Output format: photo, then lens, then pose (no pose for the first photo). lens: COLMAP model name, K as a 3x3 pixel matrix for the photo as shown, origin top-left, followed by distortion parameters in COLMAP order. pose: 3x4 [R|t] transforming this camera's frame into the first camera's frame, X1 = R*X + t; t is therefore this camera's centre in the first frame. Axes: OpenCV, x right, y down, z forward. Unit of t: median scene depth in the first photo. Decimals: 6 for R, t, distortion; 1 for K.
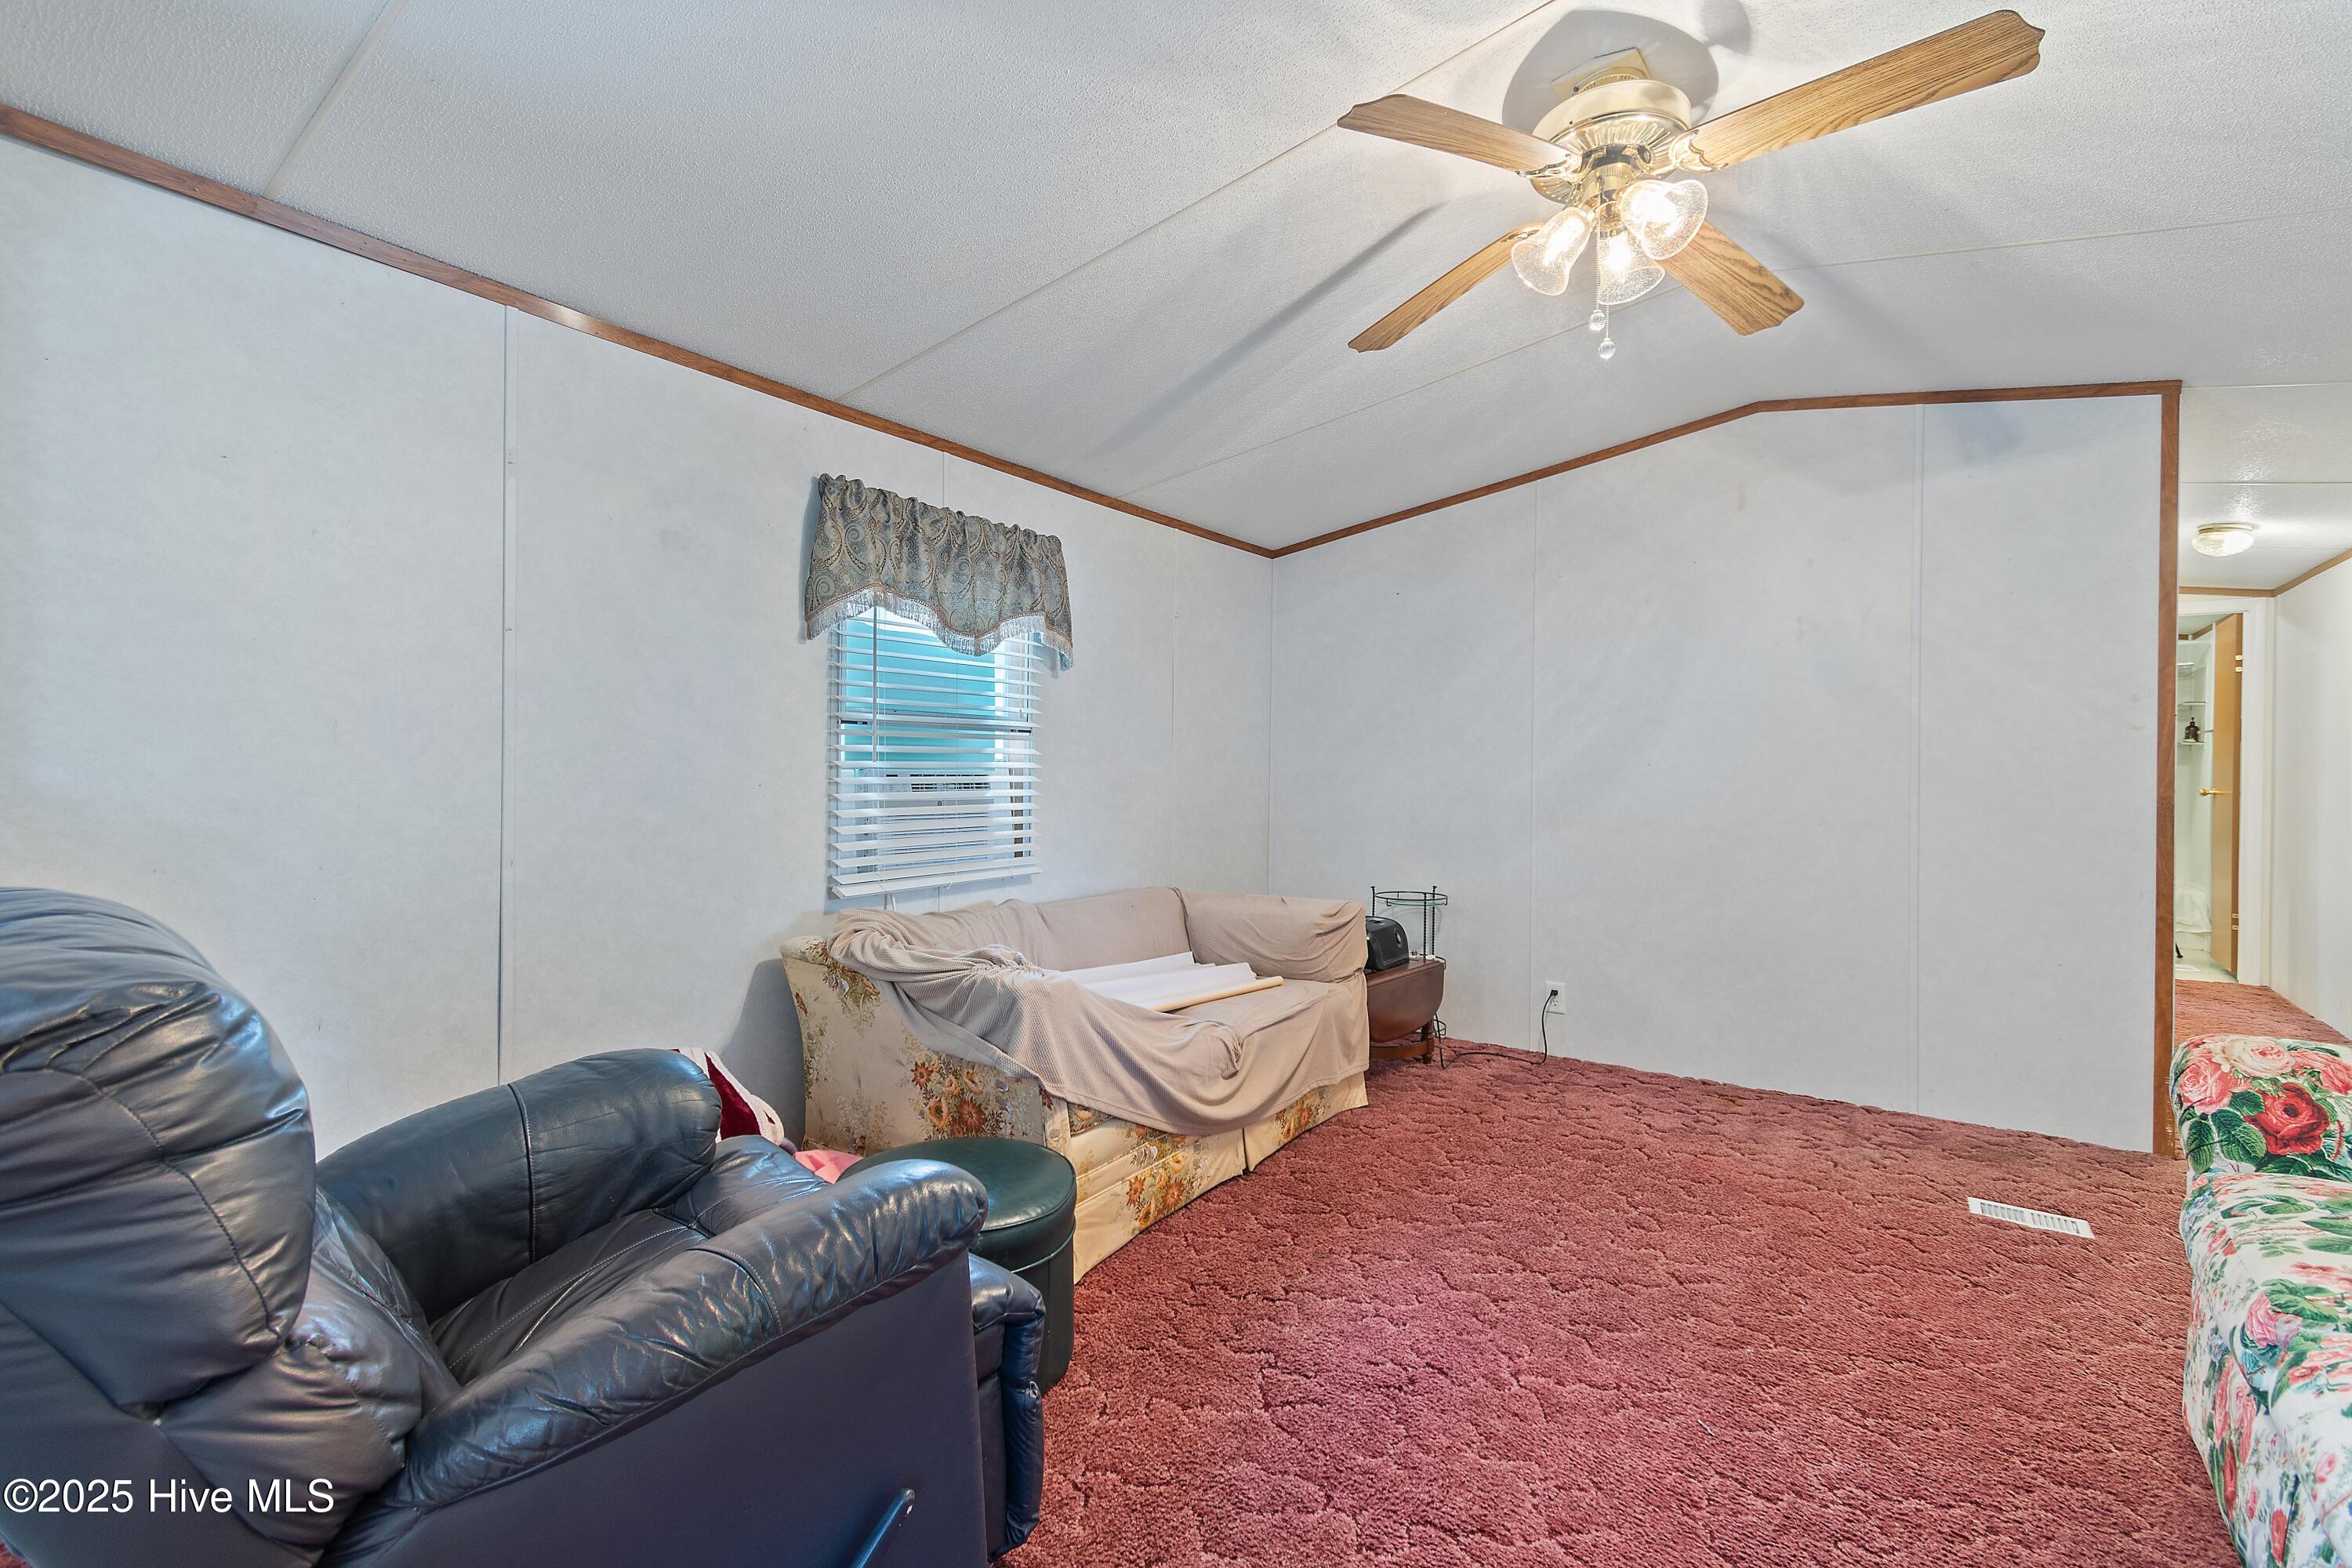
lens RADIAL K [[1050.8, 0, 1124.9], [0, 1050.8, 770.6], [0, 0, 1]] dist [0.002508, -0.002465]
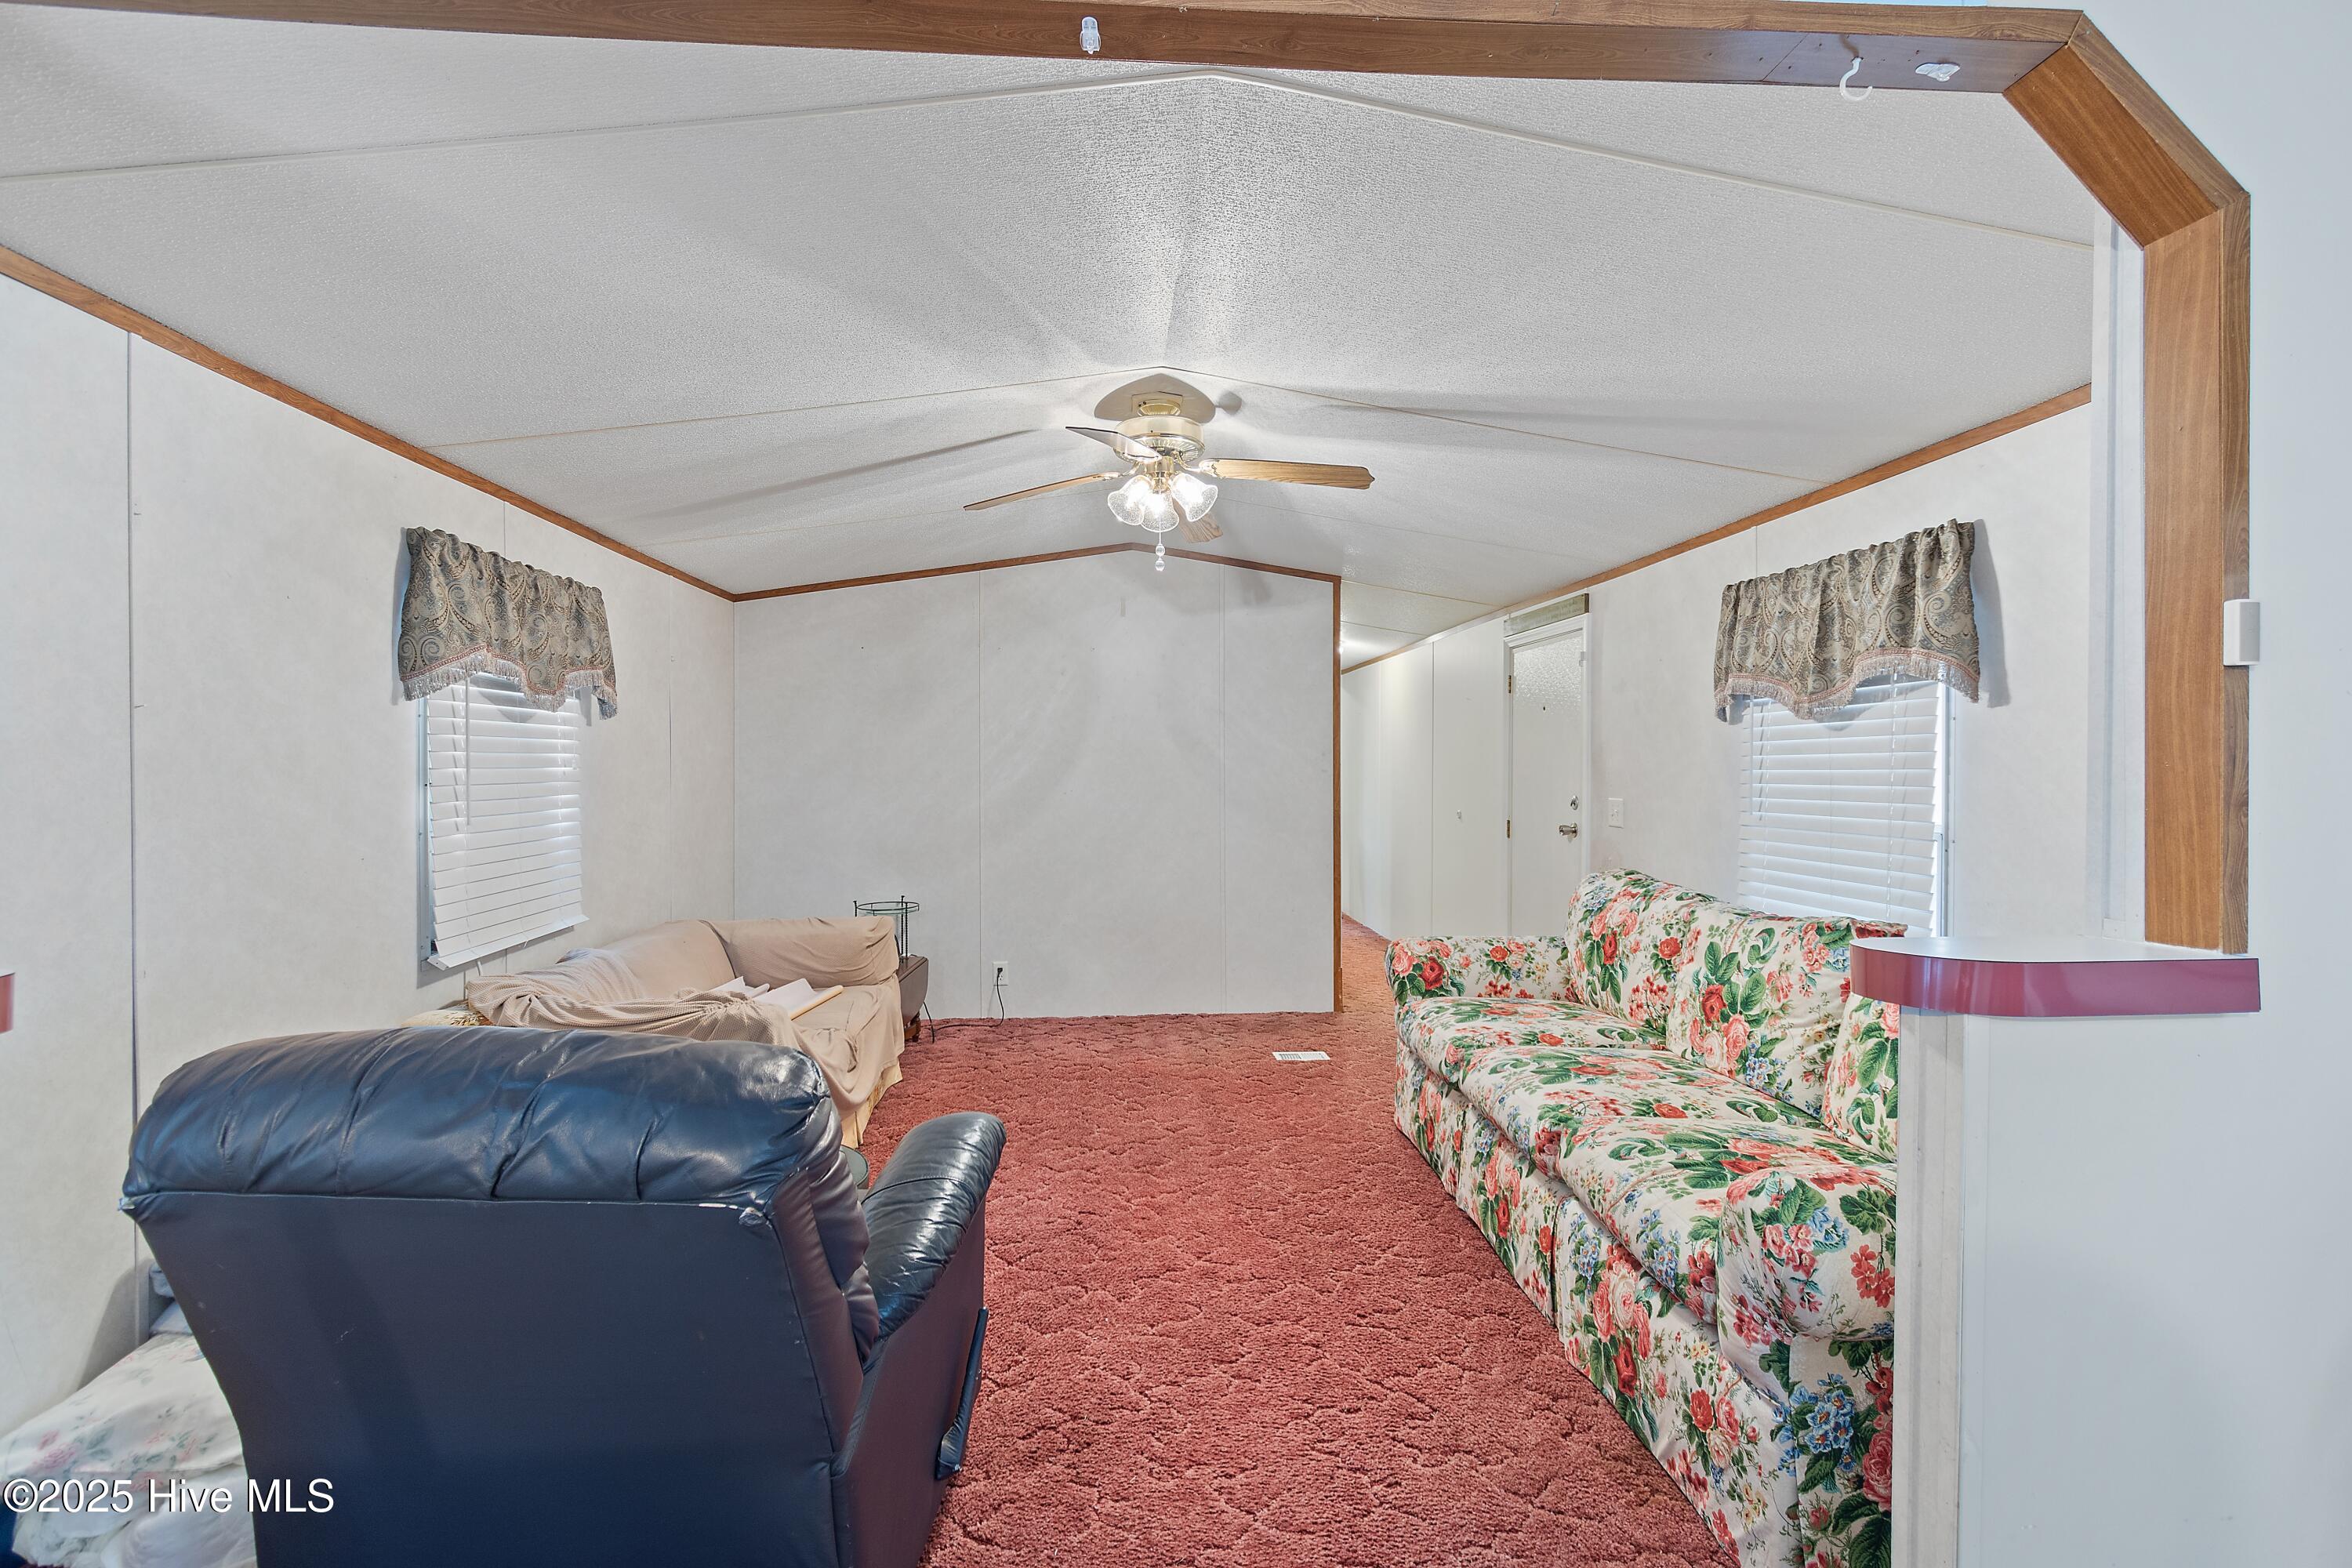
lens RADIAL K [[1050.8, 0, 1160.8], [0, 1050.8, 772.2], [0, 0, 1]] dist [0.002508, -0.002465]
pose [[0.760197, -0.015281, 0.649513, -0.399601], [0.010833, 0.999883, 0.010844, -0.063107], [-0.649602, -0.001208, 0.760273, -0.162304]]
